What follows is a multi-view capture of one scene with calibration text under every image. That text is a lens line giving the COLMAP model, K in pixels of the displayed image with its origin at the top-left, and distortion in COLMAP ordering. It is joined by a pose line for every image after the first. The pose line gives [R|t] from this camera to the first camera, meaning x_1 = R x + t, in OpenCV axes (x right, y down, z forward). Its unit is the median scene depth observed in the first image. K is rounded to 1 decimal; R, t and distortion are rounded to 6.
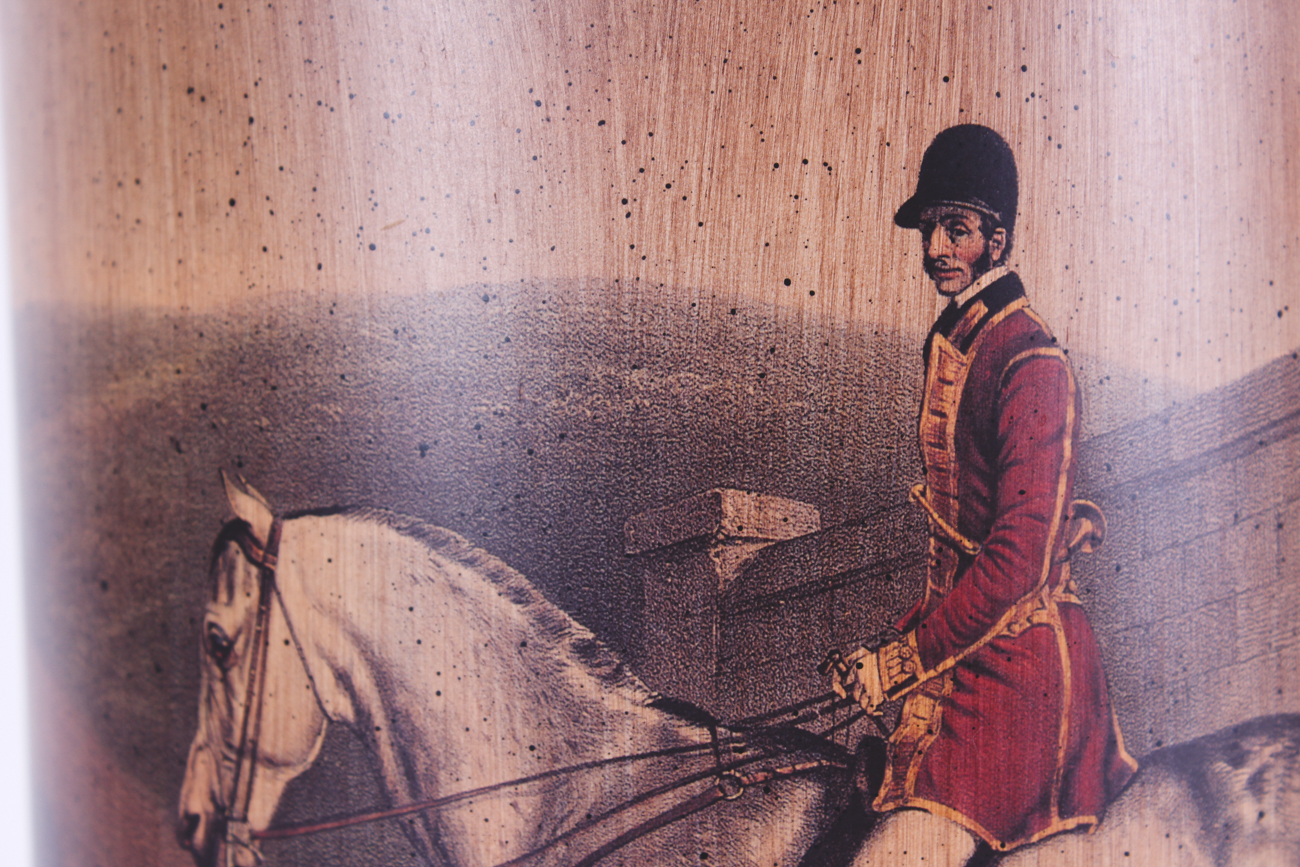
lens RADIAL K [[3288.8, 0, 645.4], [0, 3288.8, 438.0], [0, 0, 1]] dist [-0.056680, 0.000000]
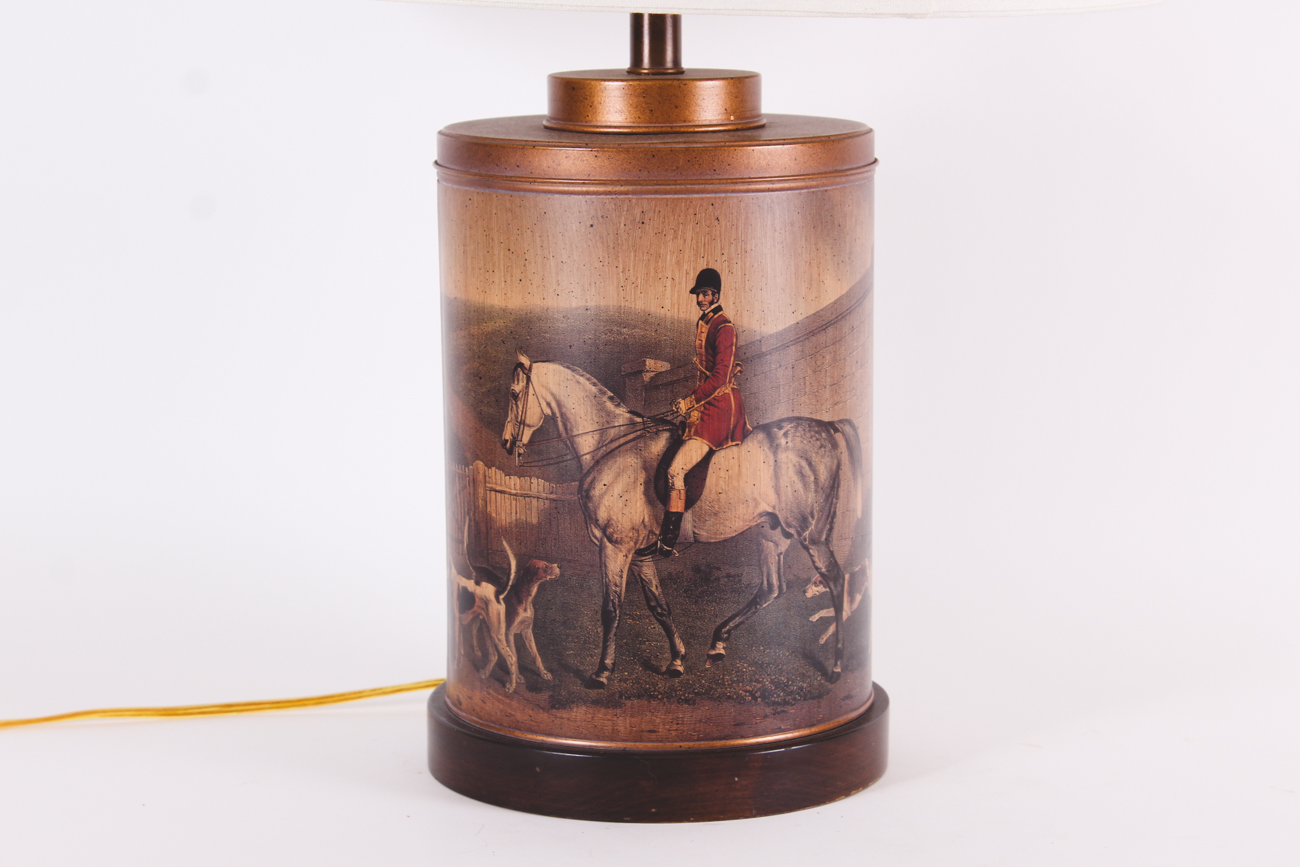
lens RADIAL K [[3288.8, 0, 651.3], [0, 3288.8, 444.4], [0, 0, 1]] dist [-0.056680, 0.000000]
pose [[0.999915, 0.012440, -0.003990, 0.046540], [-0.012004, 0.995405, 0.094999, -0.256636], [0.005153, -0.094943, 0.995469, -2.944465]]
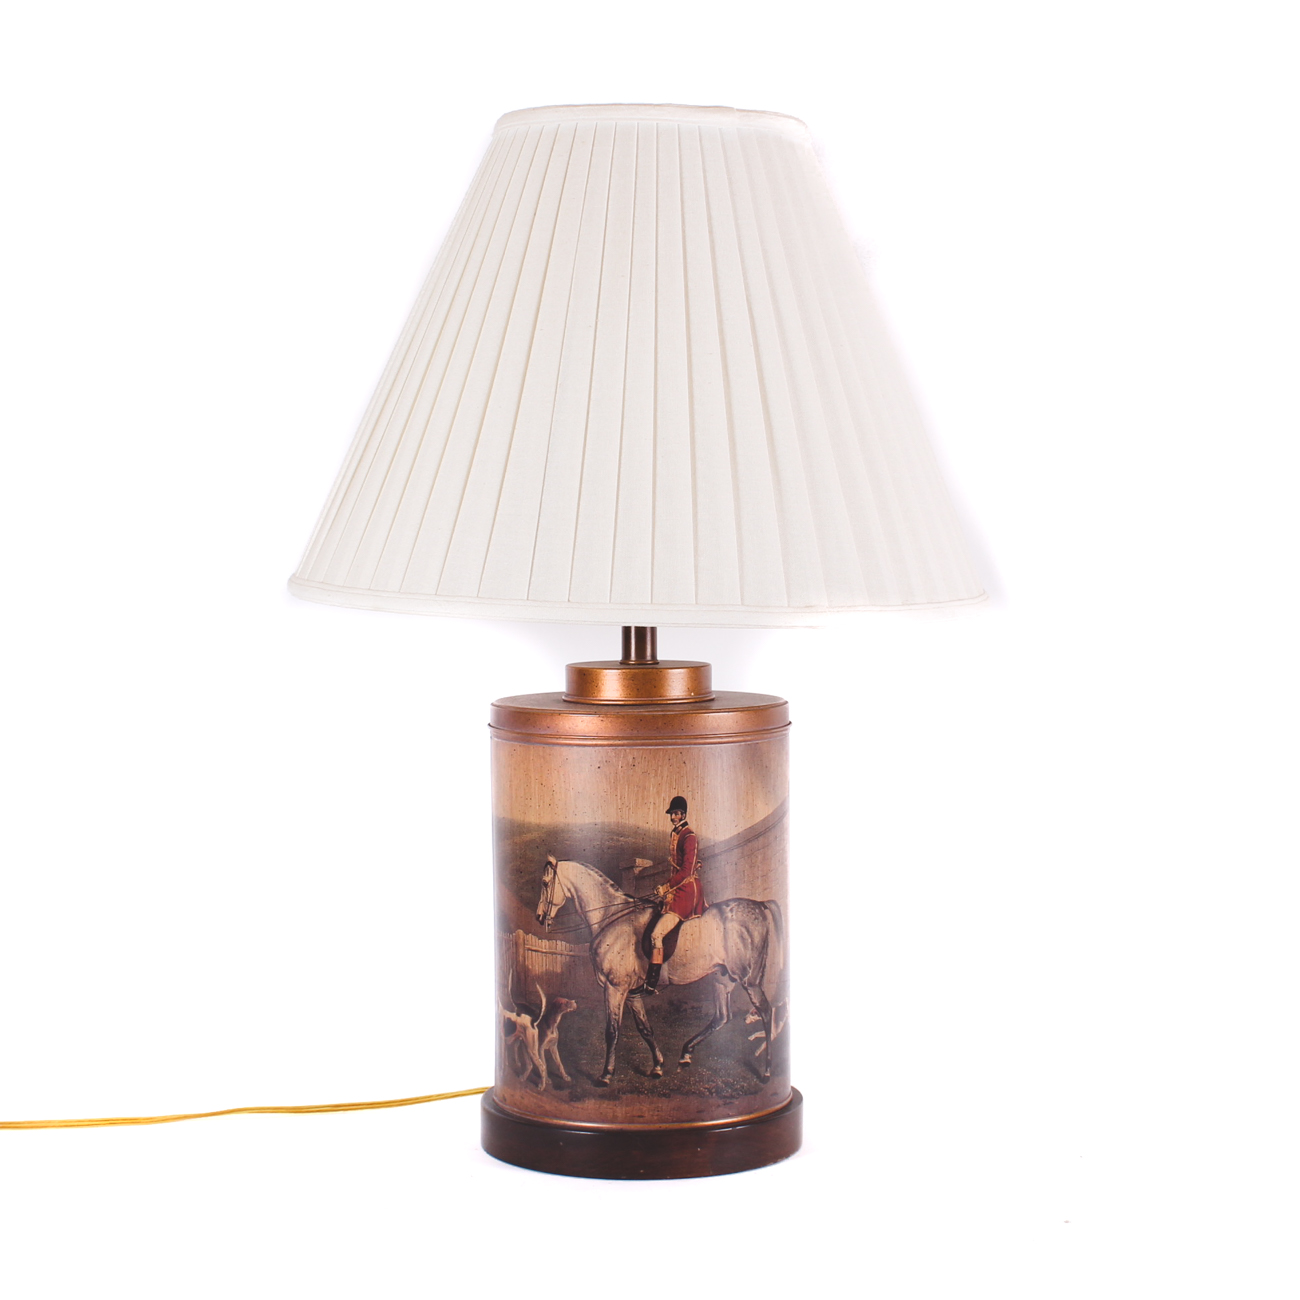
lens RADIAL K [[2817.2, 0, 639.0], [0, 2817.2, 642.3], [0, 0, 1]] dist [-0.088940, 0.000000]
pose [[0.999813, 0.010112, 0.016477, -0.056900], [-0.009784, 0.999755, -0.019841, -0.265003], [-0.016673, 0.019676, 0.999667, -3.961034]]
